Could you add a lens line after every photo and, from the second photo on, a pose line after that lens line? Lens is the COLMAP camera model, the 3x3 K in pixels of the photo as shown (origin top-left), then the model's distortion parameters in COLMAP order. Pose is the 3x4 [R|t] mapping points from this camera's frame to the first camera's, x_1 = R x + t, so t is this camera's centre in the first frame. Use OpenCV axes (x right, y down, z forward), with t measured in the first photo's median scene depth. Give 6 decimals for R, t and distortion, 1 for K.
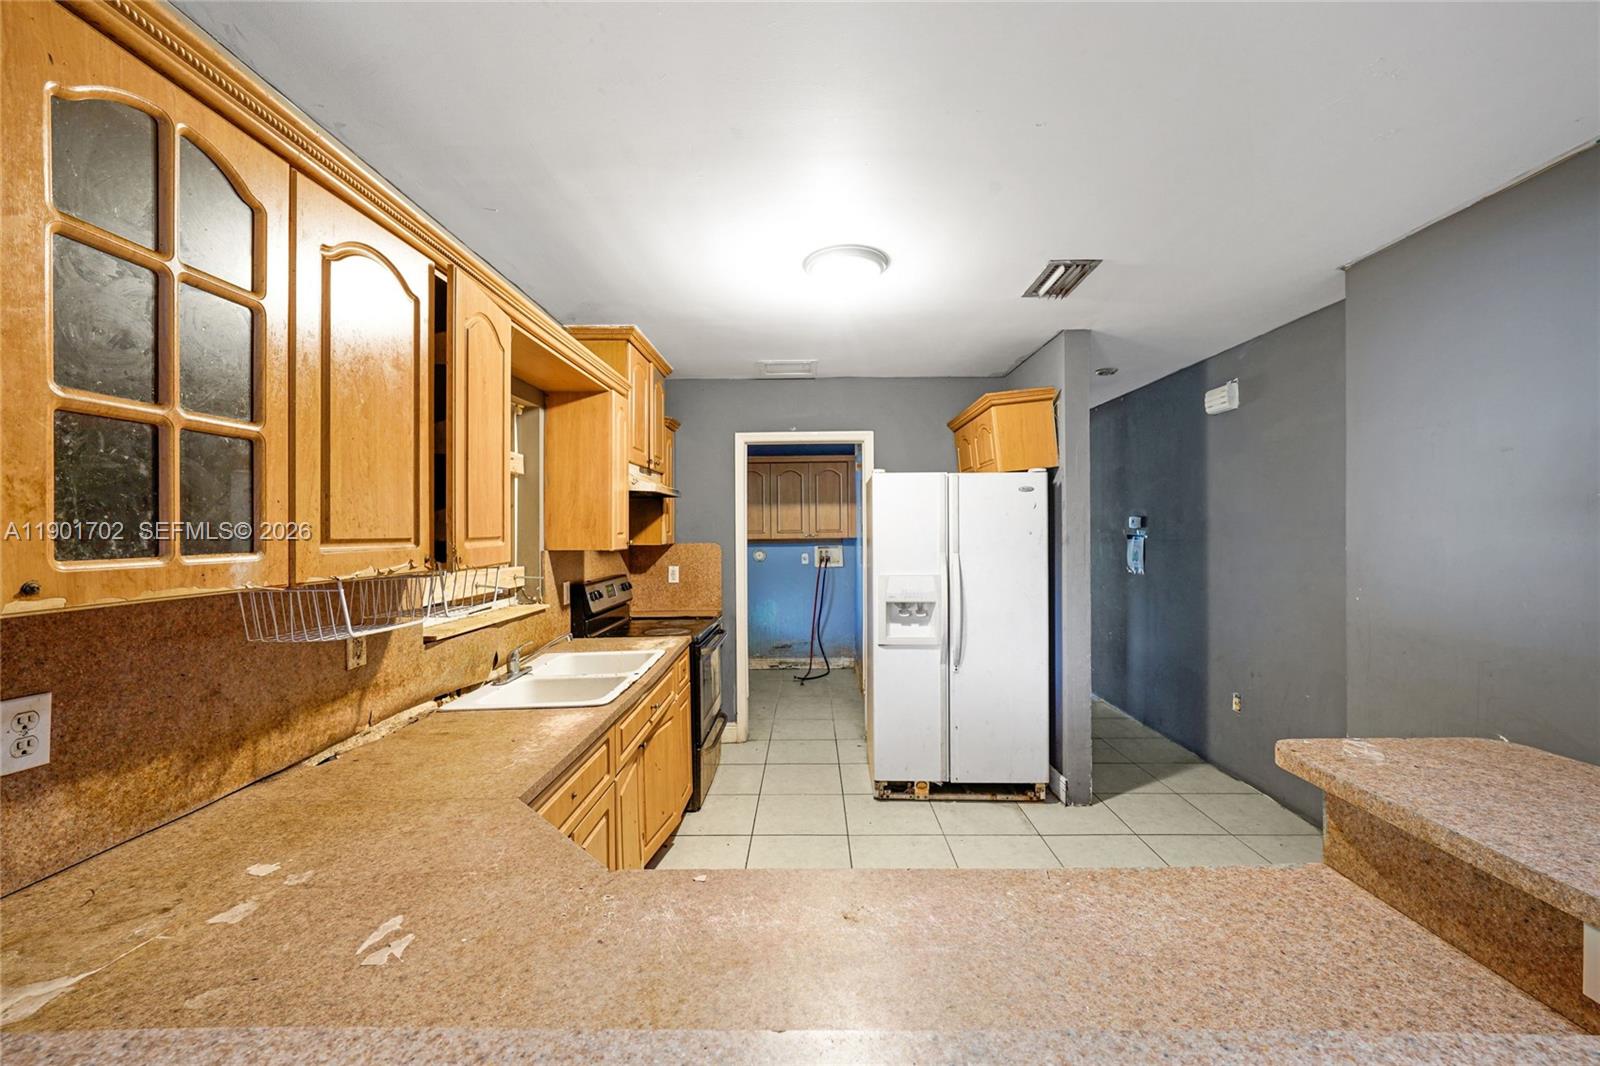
lens RADIAL K [[636.4, 0, 801.5], [0, 636.4, 529.7], [0, 0, 1]] dist [-0.007083, 0.003374]
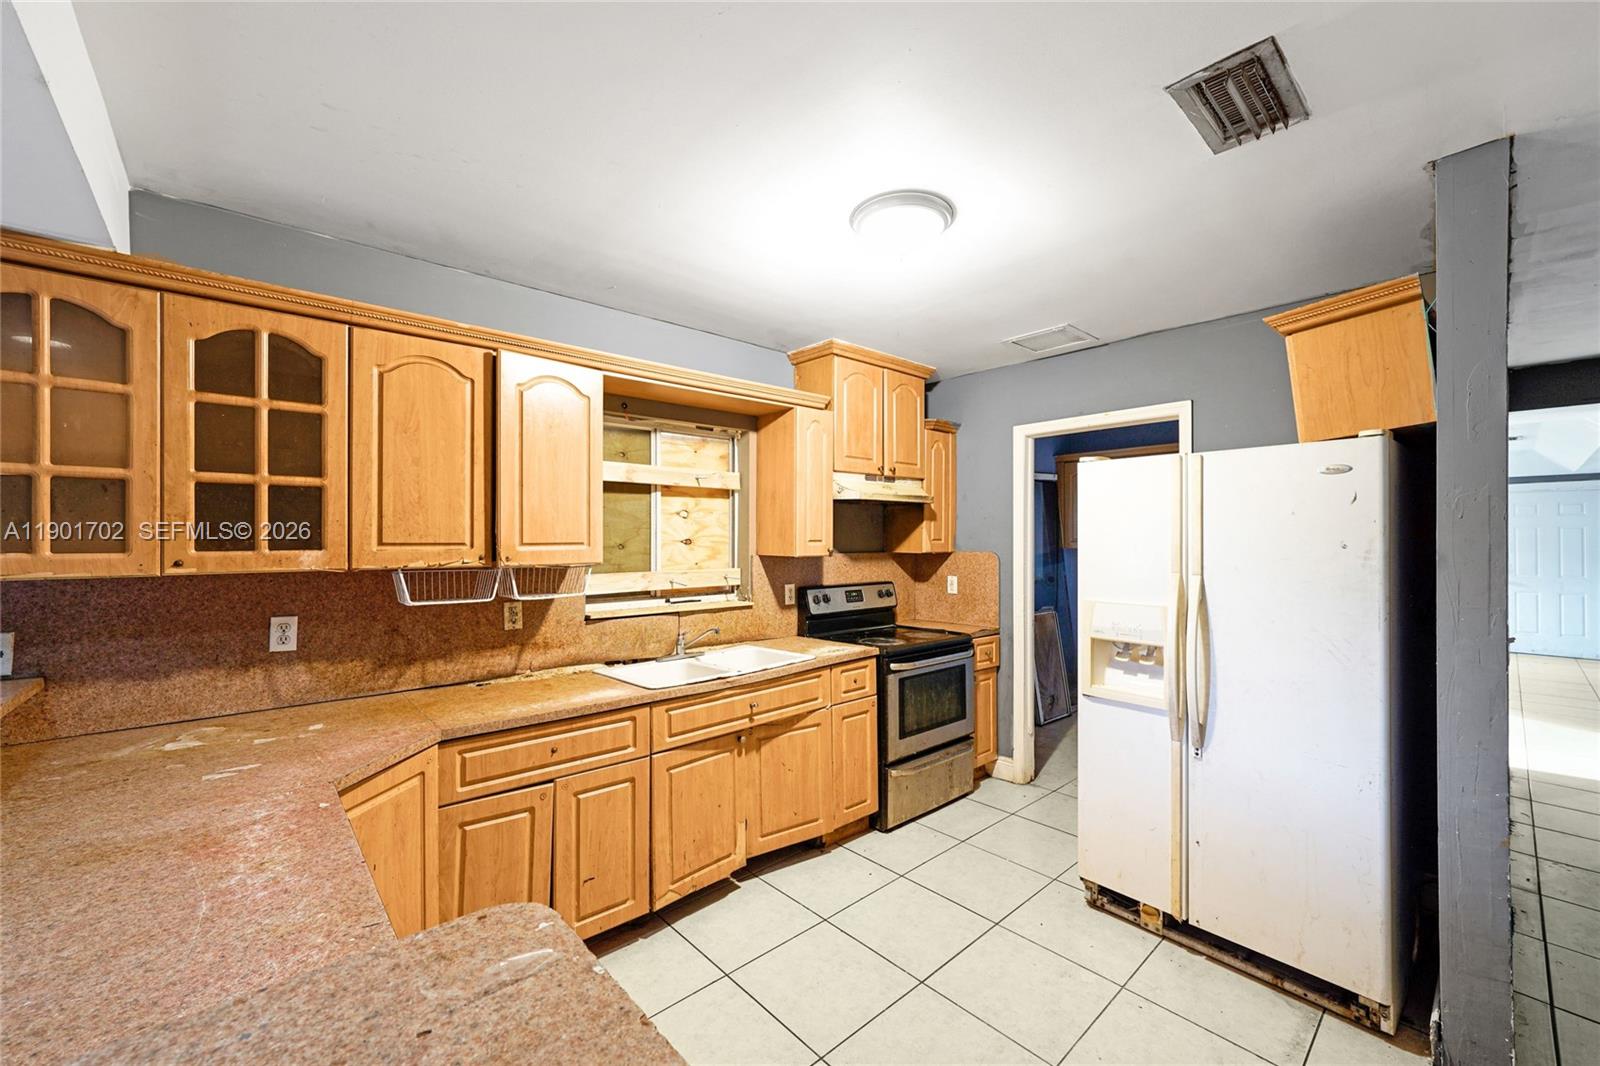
lens RADIAL K [[636.4, 0, 796.0], [0, 636.4, 535.7], [0, 0, 1]] dist [-0.007083, 0.003374]
pose [[0.673365, 0.002853, -0.739305, 0.834107], [-0.003378, 0.999994, 0.000782, -0.005988], [0.739303, 0.001970, 0.673370, 0.478994]]
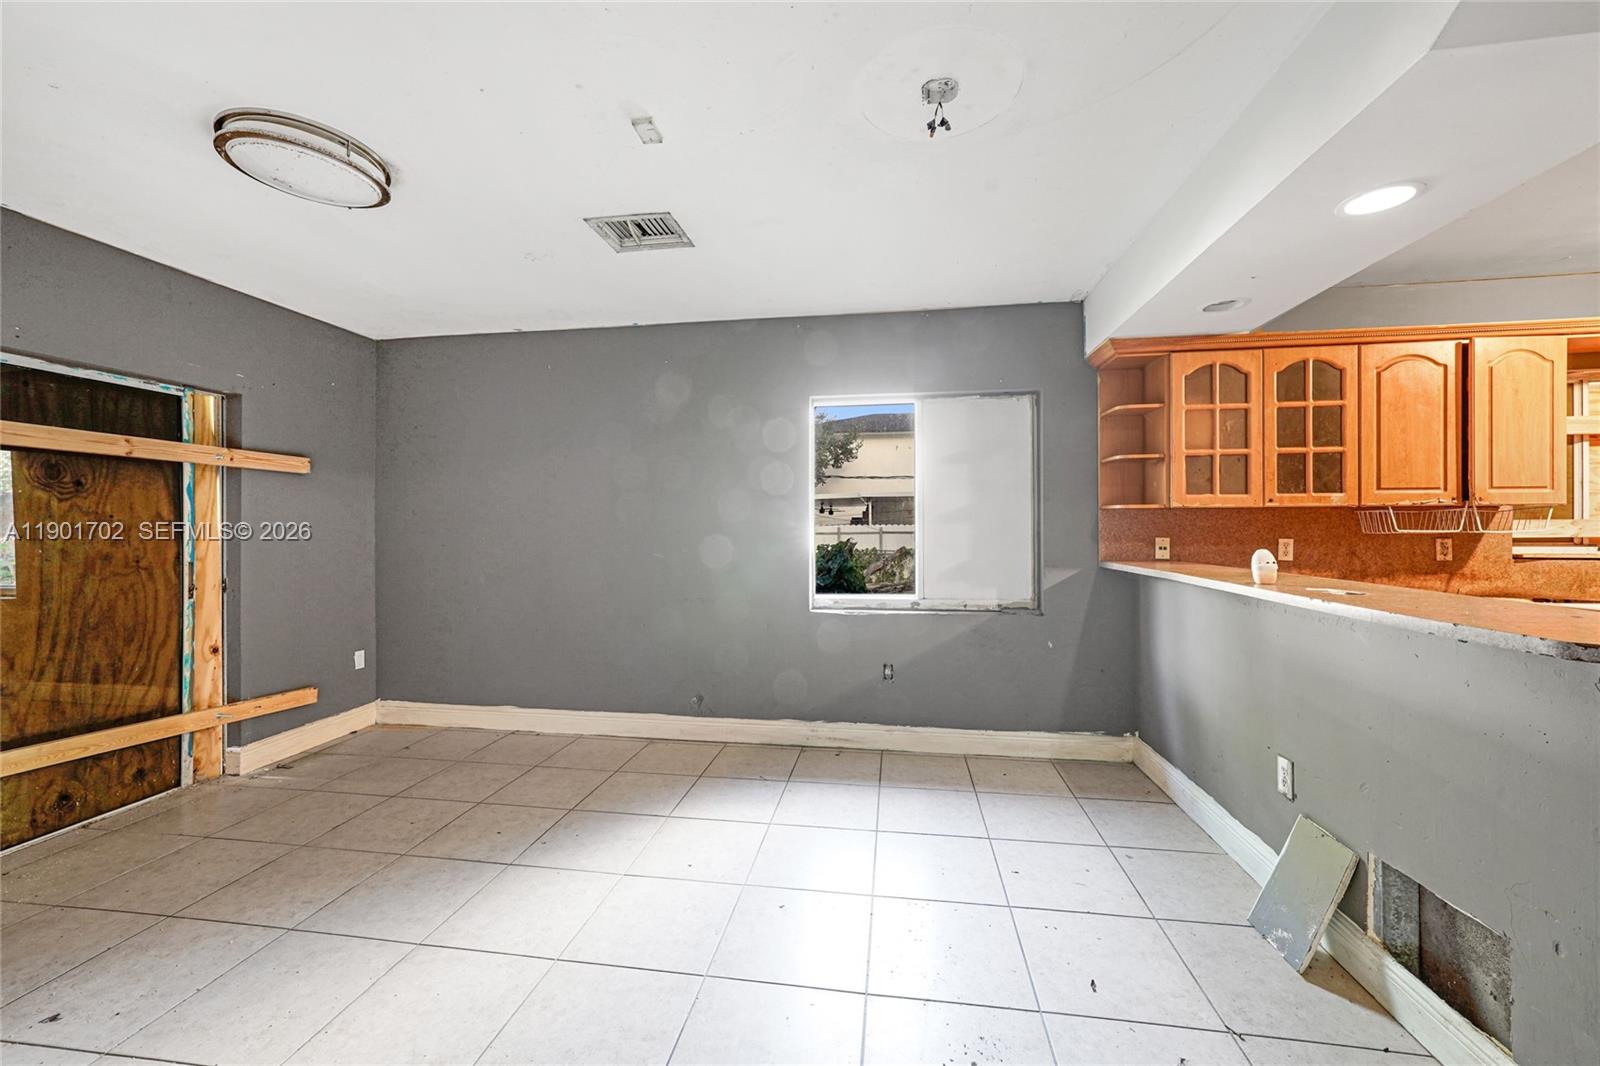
lens RADIAL K [[629.1, 0, 796.9], [0, 629.1, 524.6], [0, 0, 1]] dist [-0.016183, 0.006547]
pose [[-0.134907, 0.007222, -0.990832, 1.335623], [0.004781, 0.999967, 0.006637, 0.089975], [0.990847, -0.003841, -0.134937, -0.617976]]
